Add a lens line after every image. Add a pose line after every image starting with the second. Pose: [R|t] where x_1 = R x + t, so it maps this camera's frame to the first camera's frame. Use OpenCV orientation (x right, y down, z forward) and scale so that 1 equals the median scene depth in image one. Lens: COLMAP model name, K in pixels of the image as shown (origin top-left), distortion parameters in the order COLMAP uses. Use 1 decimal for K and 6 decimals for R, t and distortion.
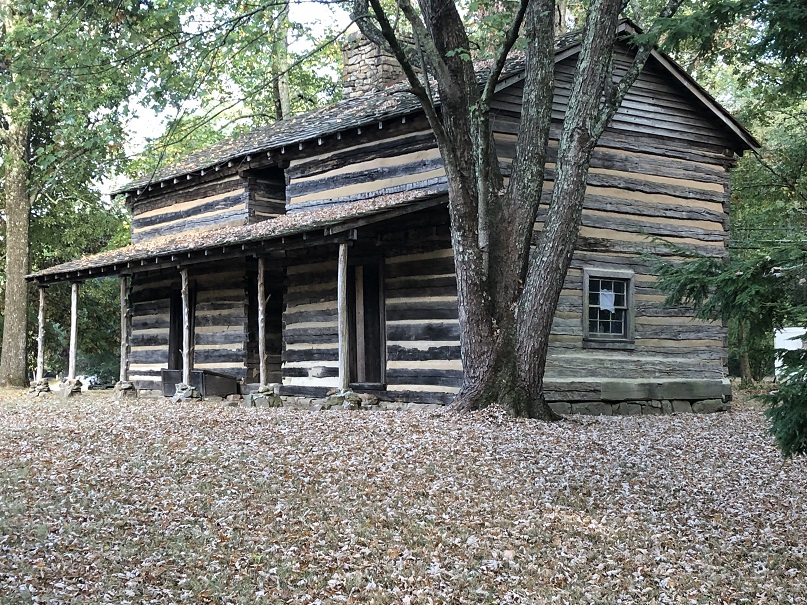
lens RADIAL K [[1249.3, 0, 403.4], [0, 1249.3, 304.1], [0, 0, 1]] dist [0.065330, 0.000000]
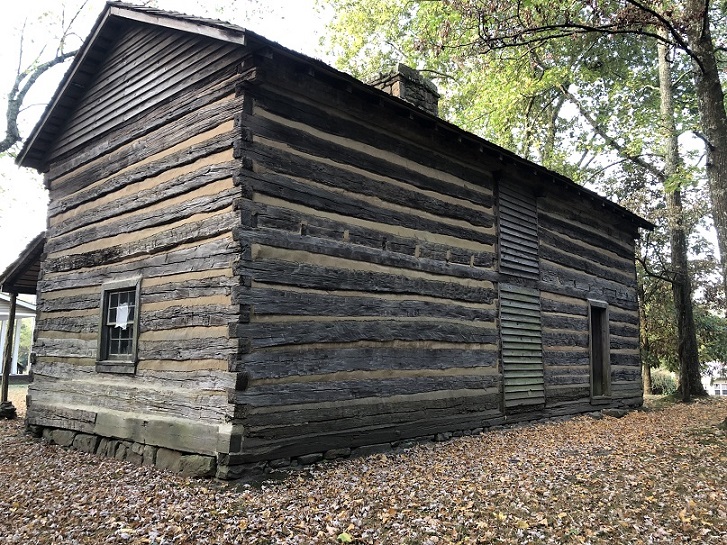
lens RADIAL K [[605.0, 0, 363.8], [0, 605.0, 271.7], [0, 0, 1]] dist [0.004765, 0.000510]
pose [[0.210227, -0.150296, -0.966031, 0.709387], [0.040112, 0.988607, -0.145079, 0.040086], [0.976829, -0.008250, 0.213861, 1.263942]]
